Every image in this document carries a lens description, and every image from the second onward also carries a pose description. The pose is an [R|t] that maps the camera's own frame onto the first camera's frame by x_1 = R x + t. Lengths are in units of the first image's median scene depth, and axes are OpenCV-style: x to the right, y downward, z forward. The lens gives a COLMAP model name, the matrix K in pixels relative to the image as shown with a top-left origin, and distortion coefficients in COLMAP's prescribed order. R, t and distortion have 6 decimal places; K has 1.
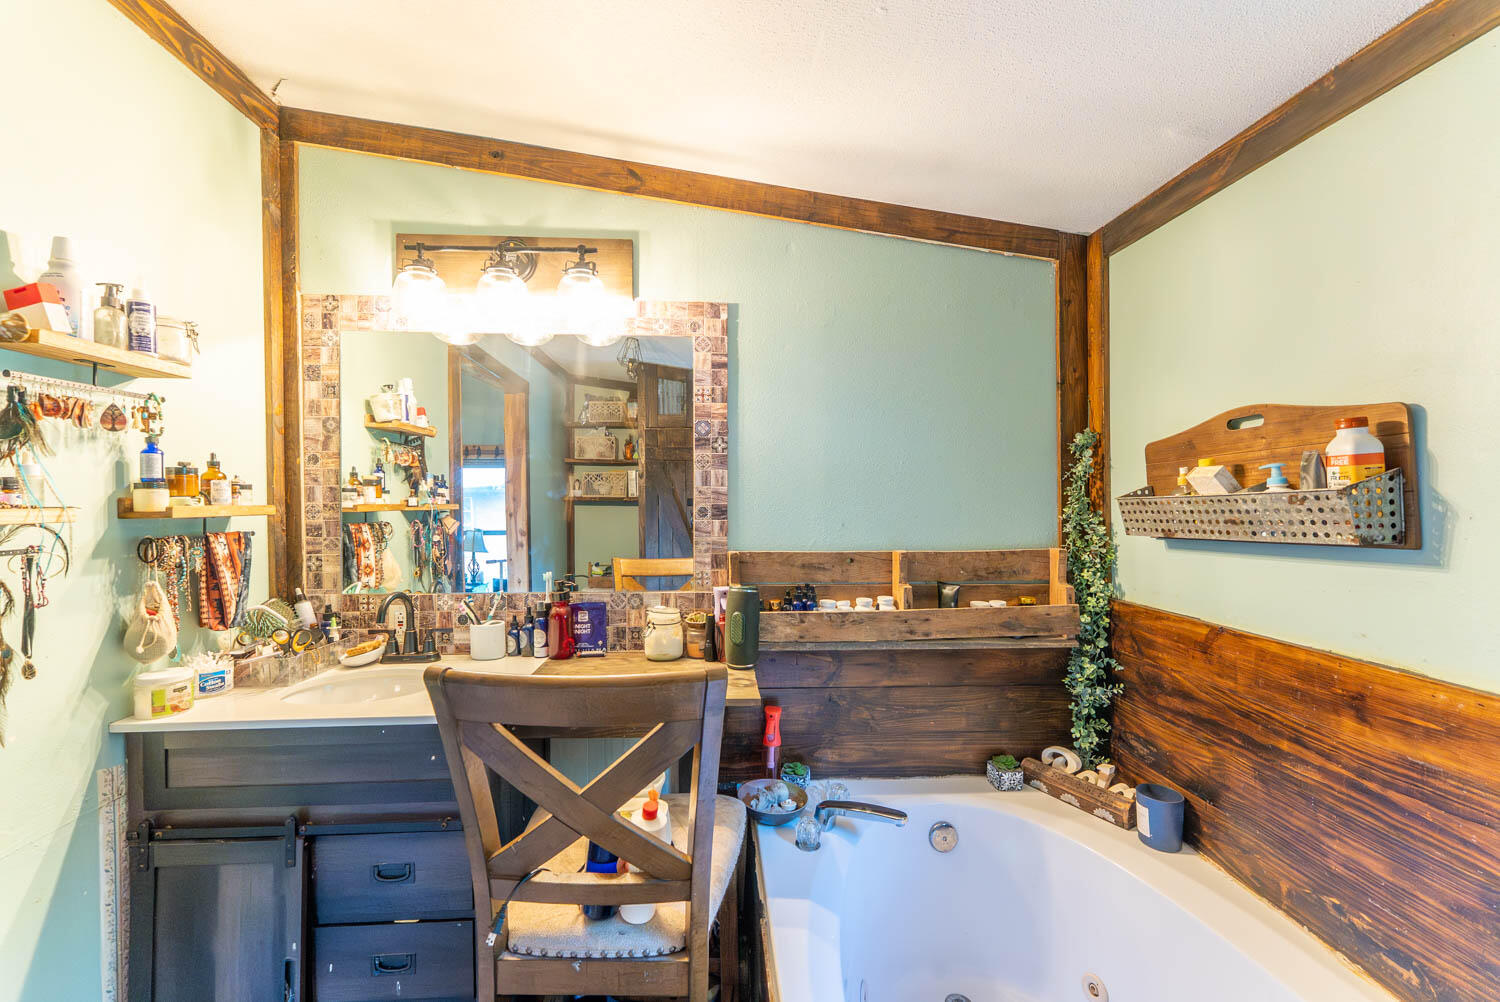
lens RADIAL K [[600.7, 0, 744.9], [0, 600.7, 505.2], [0, 0, 1]] dist [0.001359, -0.000475]
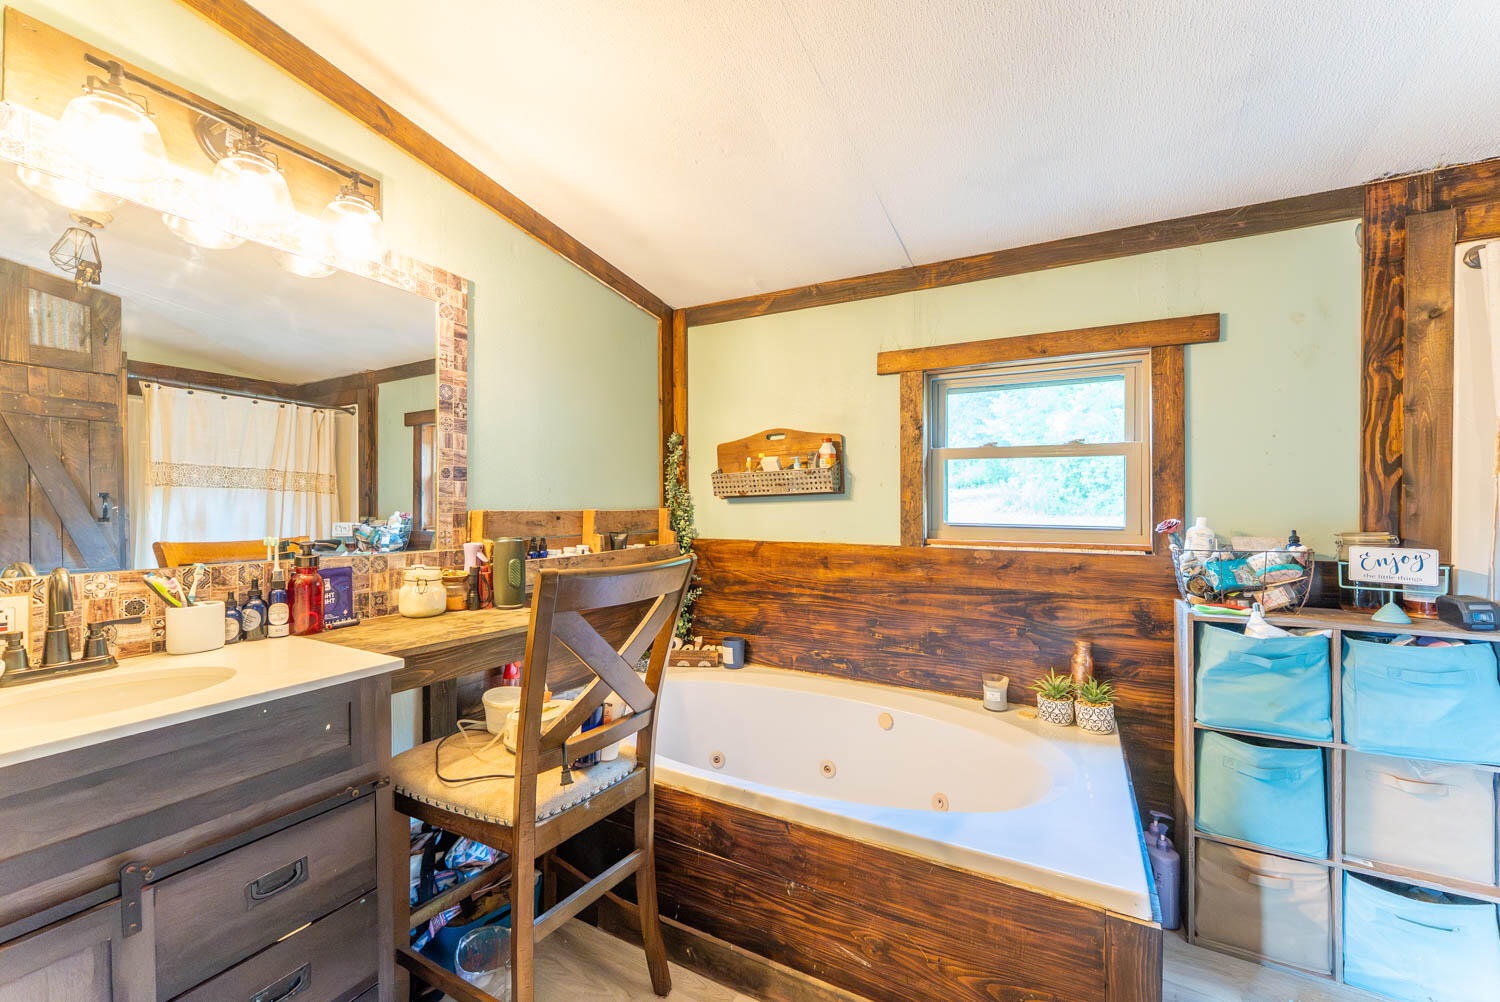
lens RADIAL K [[600.7, 0, 744.9], [0, 600.7, 505.2], [0, 0, 1]] dist [0.001359, -0.000475]
pose [[0.531437, 0.003243, 0.847091, -0.692654], [0.005311, 0.999960, -0.007160, 0.079287], [-0.847081, 0.008304, 0.531399, 0.013838]]
